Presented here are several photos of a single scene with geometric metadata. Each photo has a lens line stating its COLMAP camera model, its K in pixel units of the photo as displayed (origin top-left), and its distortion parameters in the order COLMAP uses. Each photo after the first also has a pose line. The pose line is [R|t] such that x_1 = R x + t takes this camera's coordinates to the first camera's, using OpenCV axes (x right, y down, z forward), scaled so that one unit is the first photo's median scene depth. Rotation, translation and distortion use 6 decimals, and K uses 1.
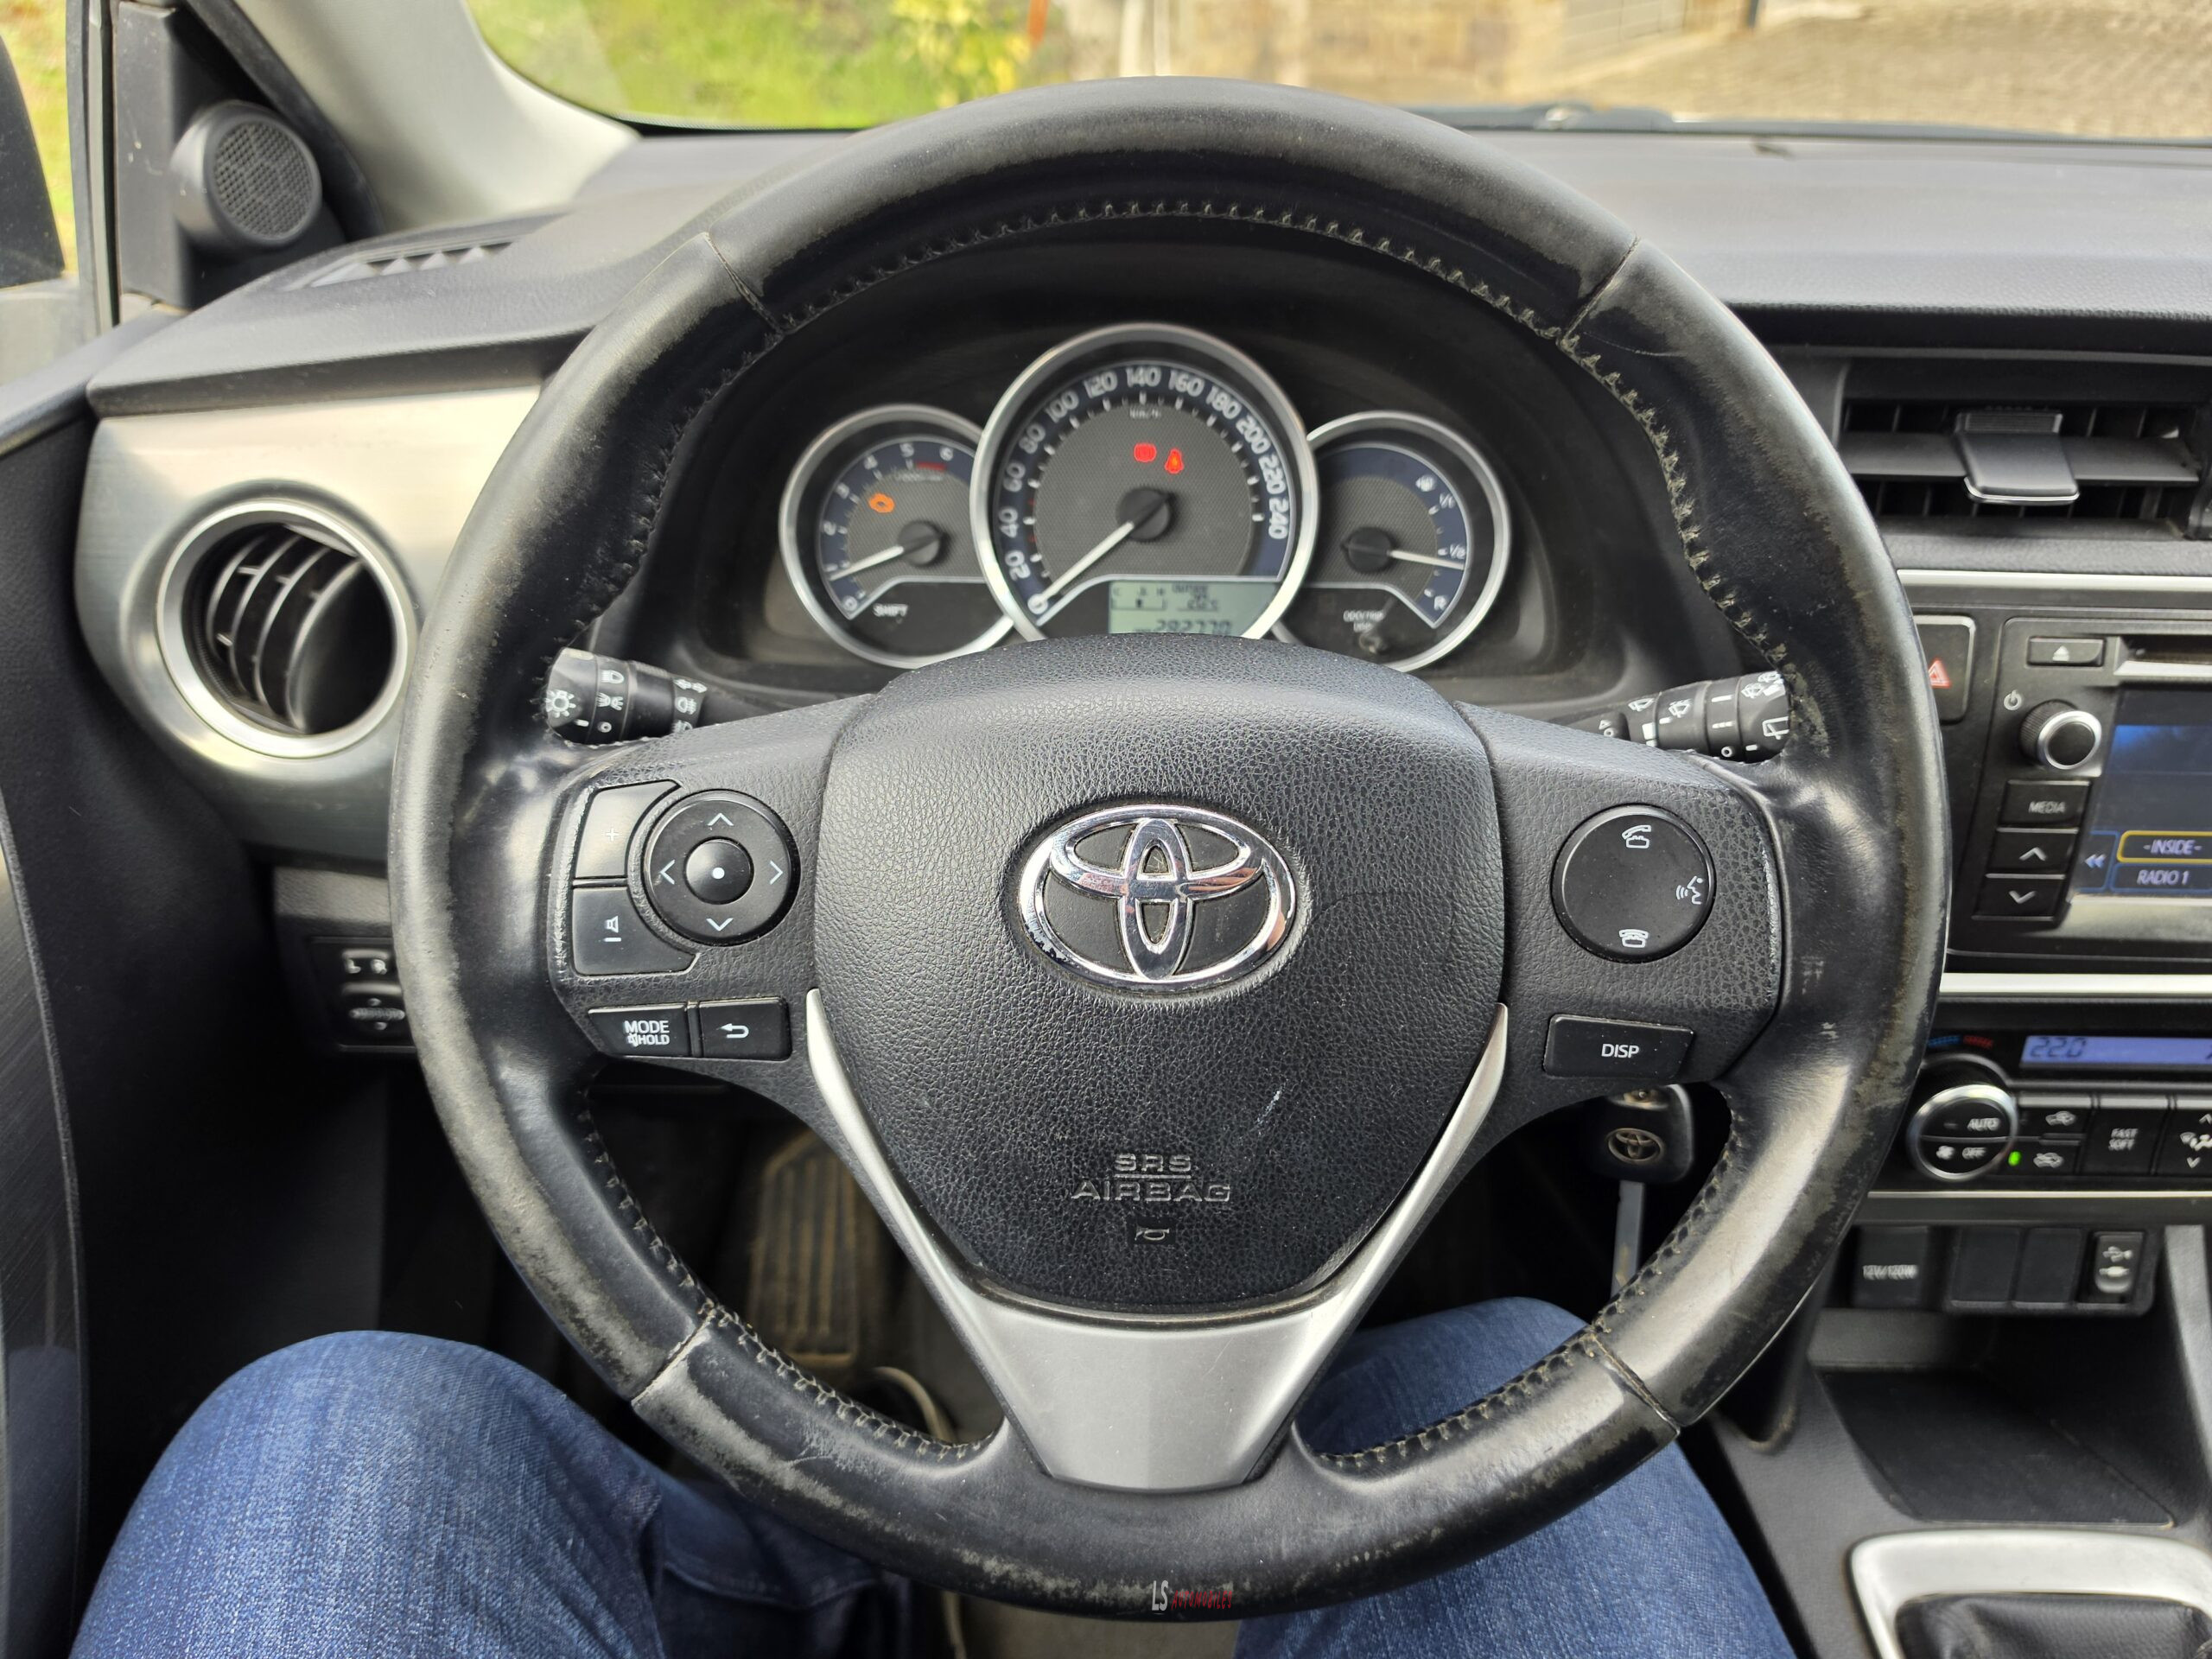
lens RADIAL K [[1573.3, 0, 1146.4], [0, 1573.3, 878.7], [0, 0, 1]] dist [-0.005972, -0.005911]
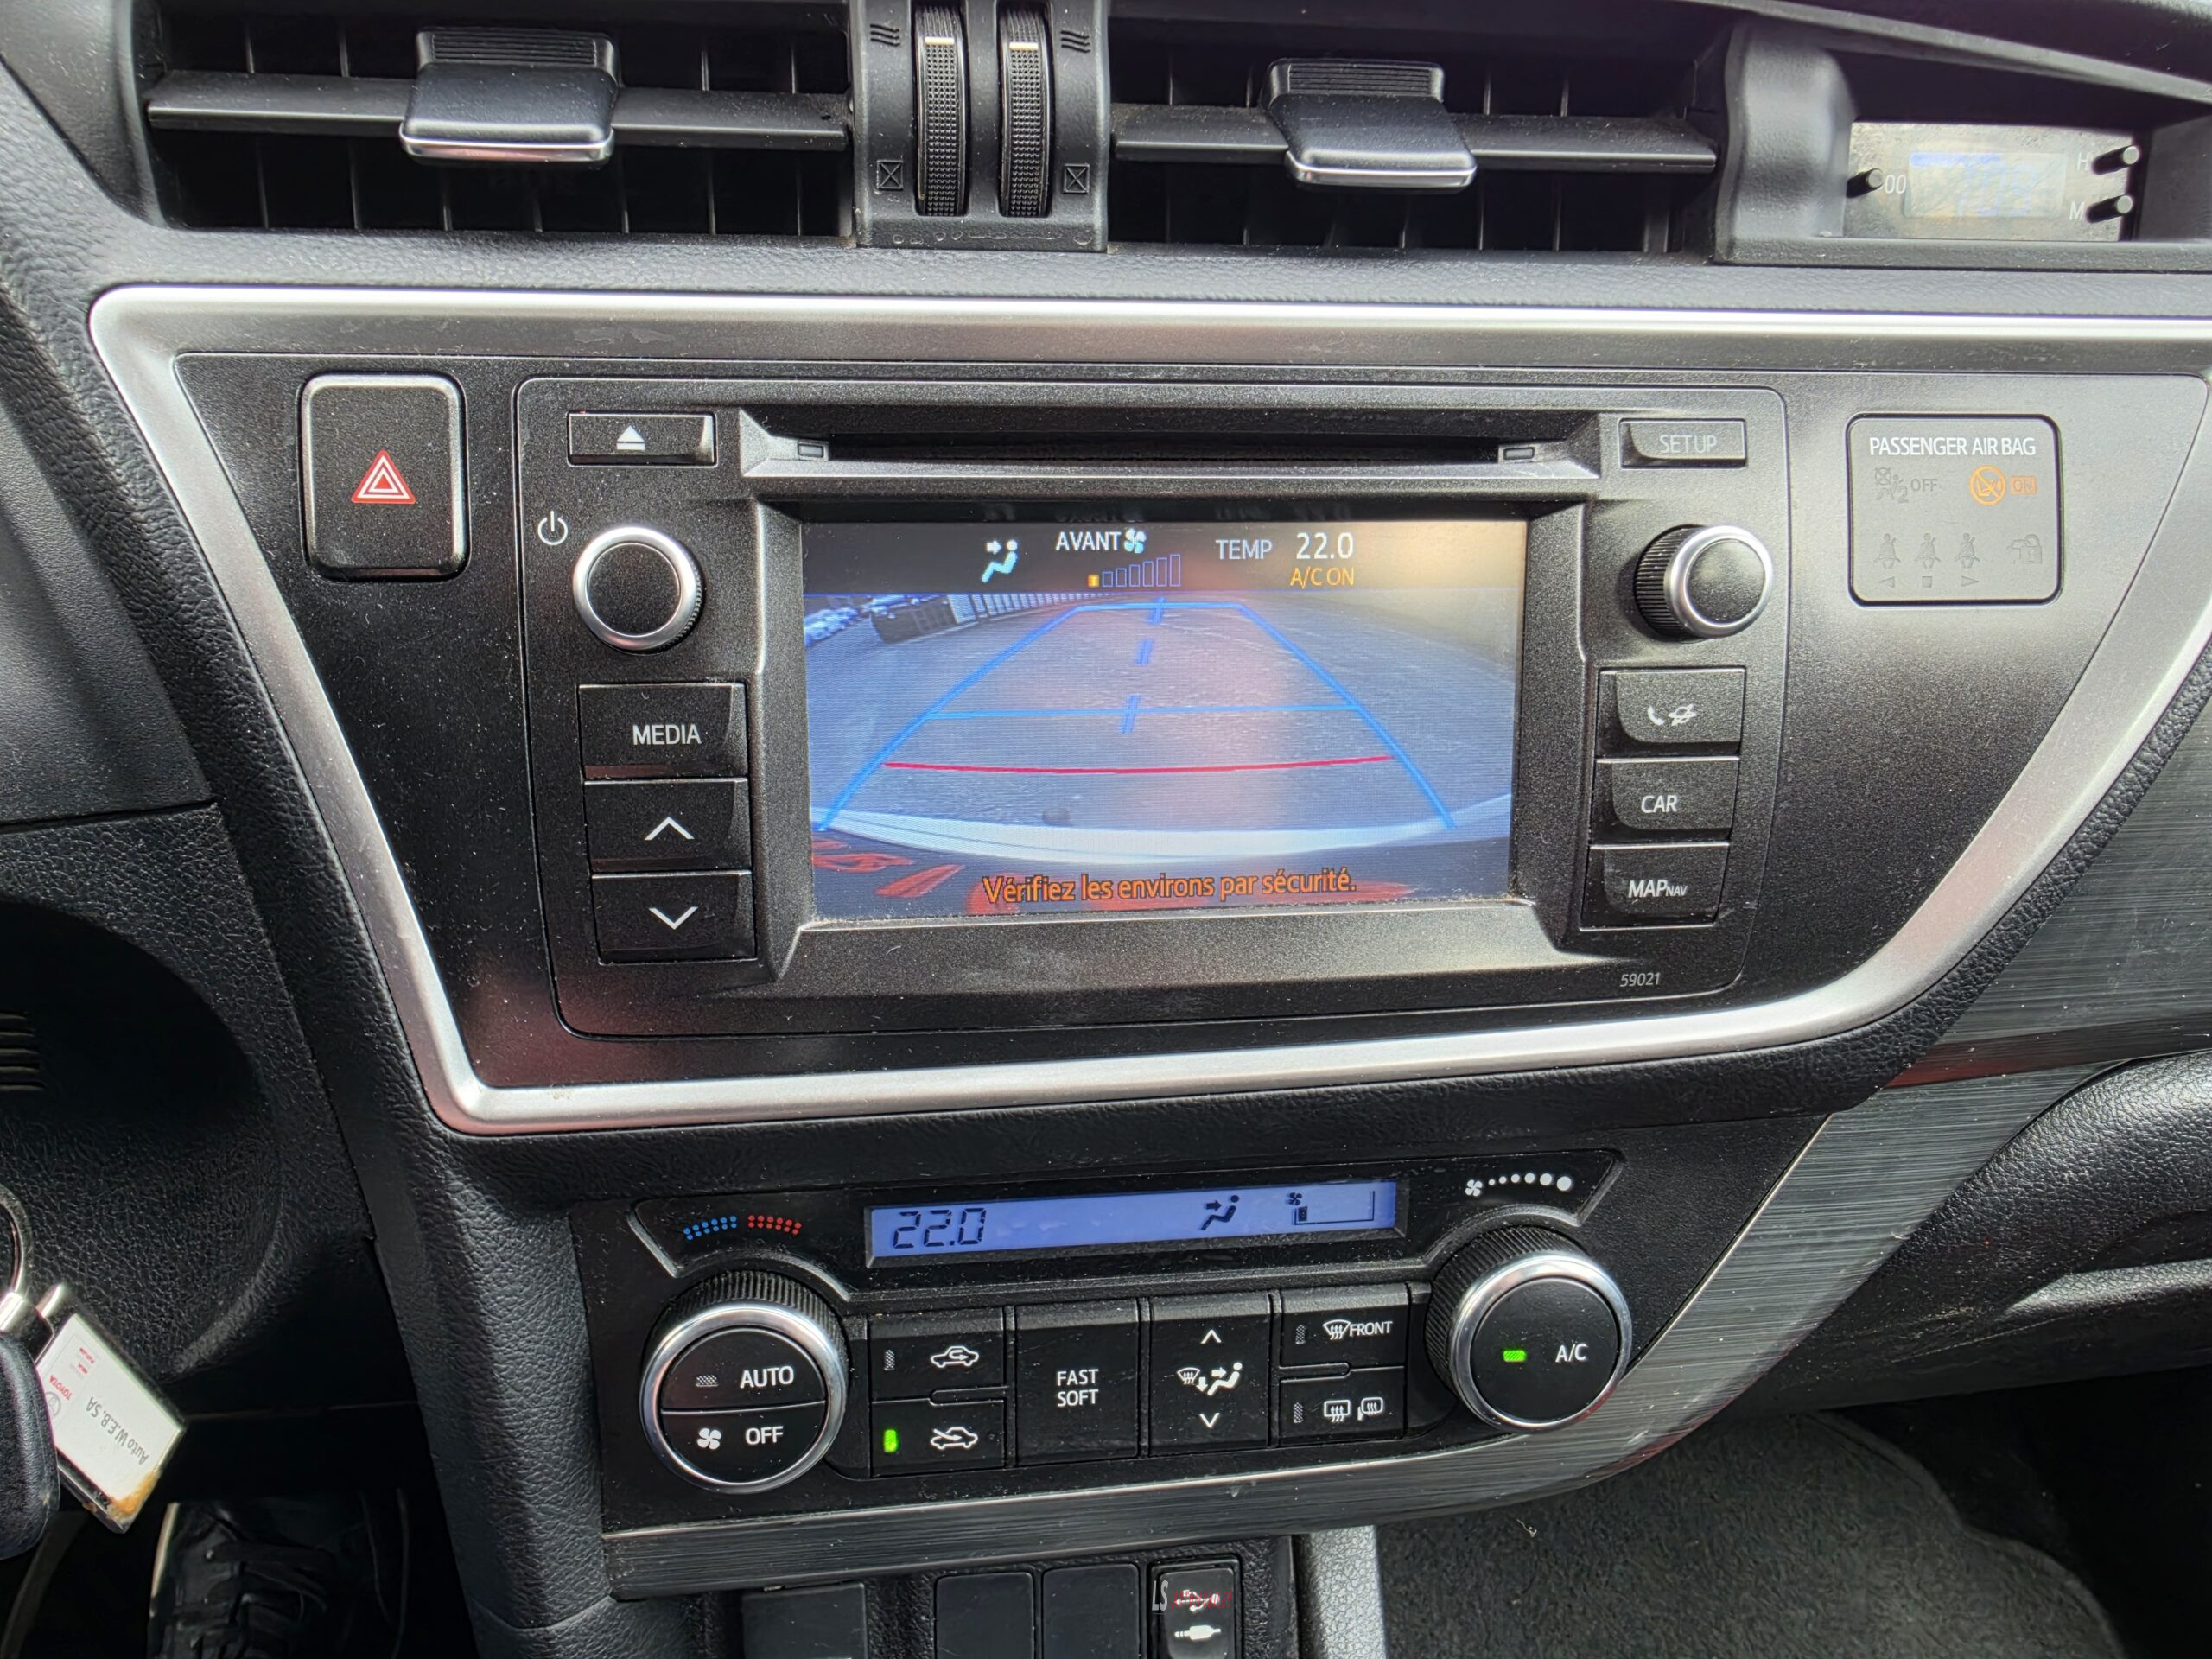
lens RADIAL K [[1614.6, 0, 1035.5], [0, 1614.6, 896.2], [0, 0, 1]] dist [0.006176, -0.006611]
pose [[0.989797, -0.045472, 0.135037, 0.592385], [0.072228, 0.977047, -0.200407, 0.120213], [-0.122825, 0.208115, 0.970362, 0.445808]]
